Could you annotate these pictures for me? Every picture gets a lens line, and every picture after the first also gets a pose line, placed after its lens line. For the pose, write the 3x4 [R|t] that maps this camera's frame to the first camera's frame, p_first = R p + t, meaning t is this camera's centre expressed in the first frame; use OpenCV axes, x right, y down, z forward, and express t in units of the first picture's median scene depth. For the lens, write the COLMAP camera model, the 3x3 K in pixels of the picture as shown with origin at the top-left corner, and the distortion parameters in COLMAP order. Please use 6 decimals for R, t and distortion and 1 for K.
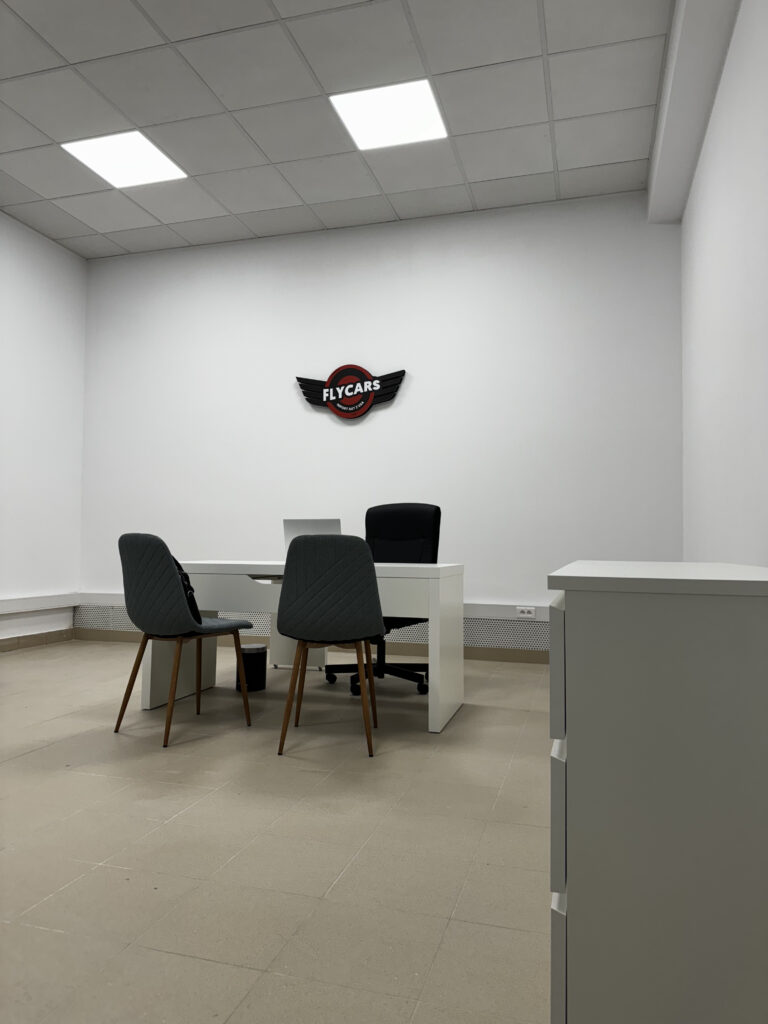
lens RADIAL K [[710.0, 0, 388.4], [0, 710.0, 513.5], [0, 0, 1]] dist [0.090454, -0.103522]
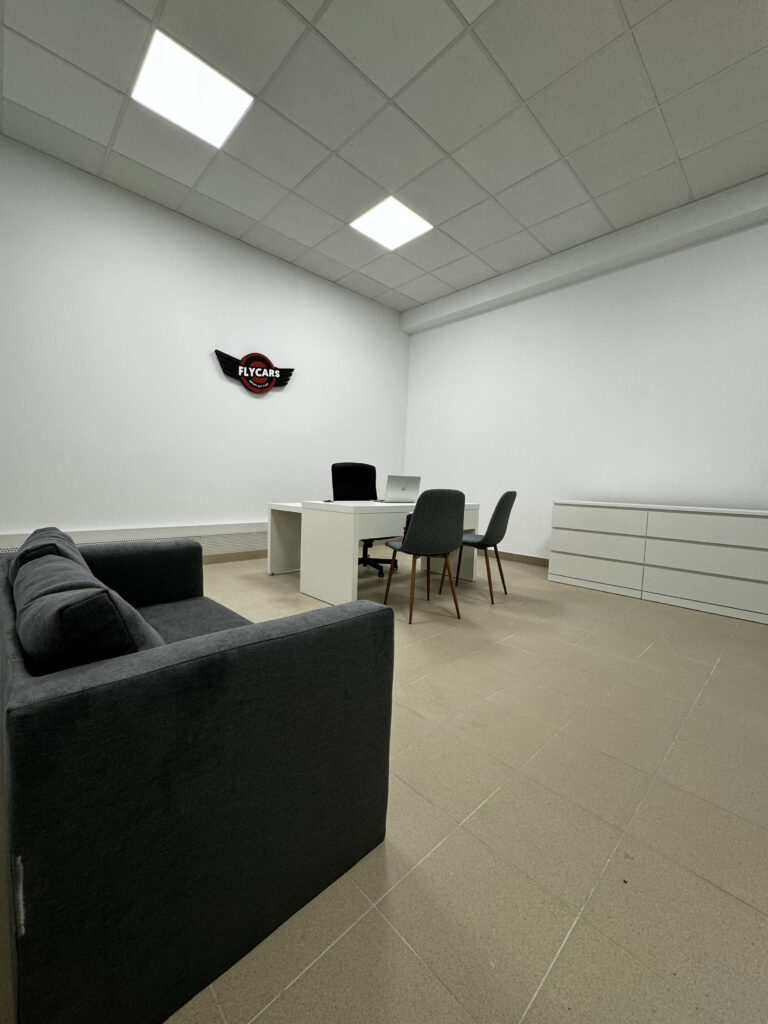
lens RADIAL K [[402.2, 0, 386.8], [0, 402.2, 508.9], [0, 0, 1]] dist [0.002791, 0.000222]
pose [[0.502066, -0.050458, 0.863356, -0.619631], [-0.067305, 0.992989, 0.097174, -0.002647], [-0.862206, -0.106896, 0.495150, 0.372406]]
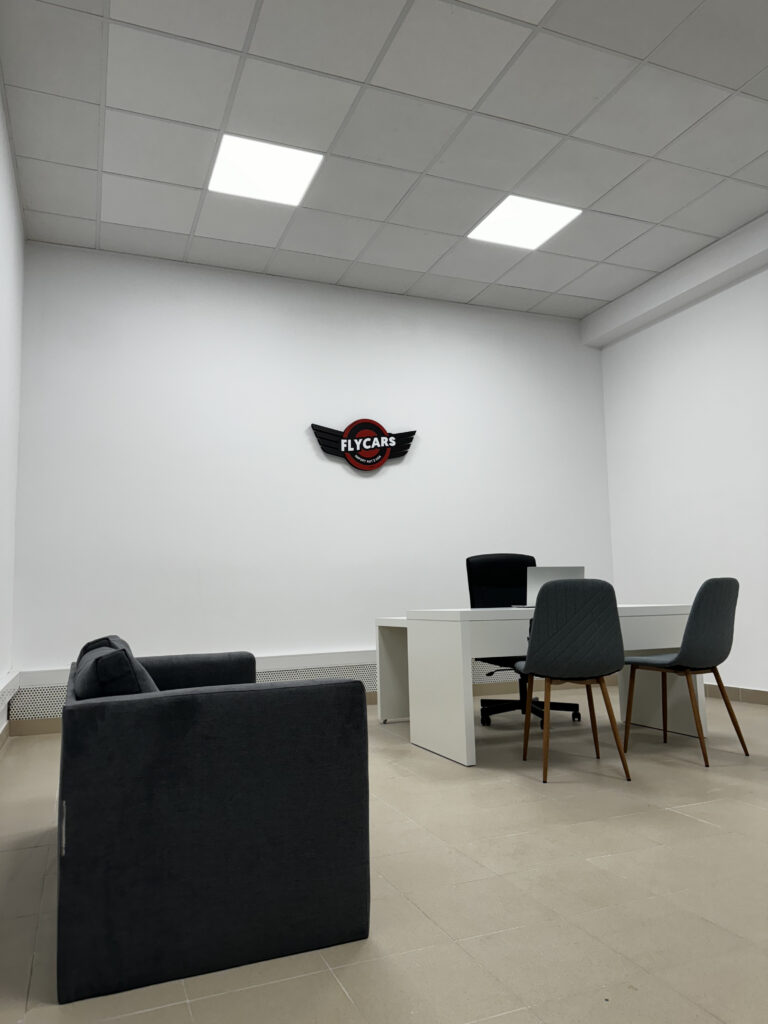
lens RADIAL K [[710.0, 0, 388.9], [0, 710.0, 517.2], [0, 0, 1]] dist [0.090454, -0.103522]
pose [[0.782882, 0.038519, 0.620977, -0.662757], [0.007197, 0.997454, -0.070945, 0.005317], [-0.622129, 0.060011, 0.780612, 0.190481]]
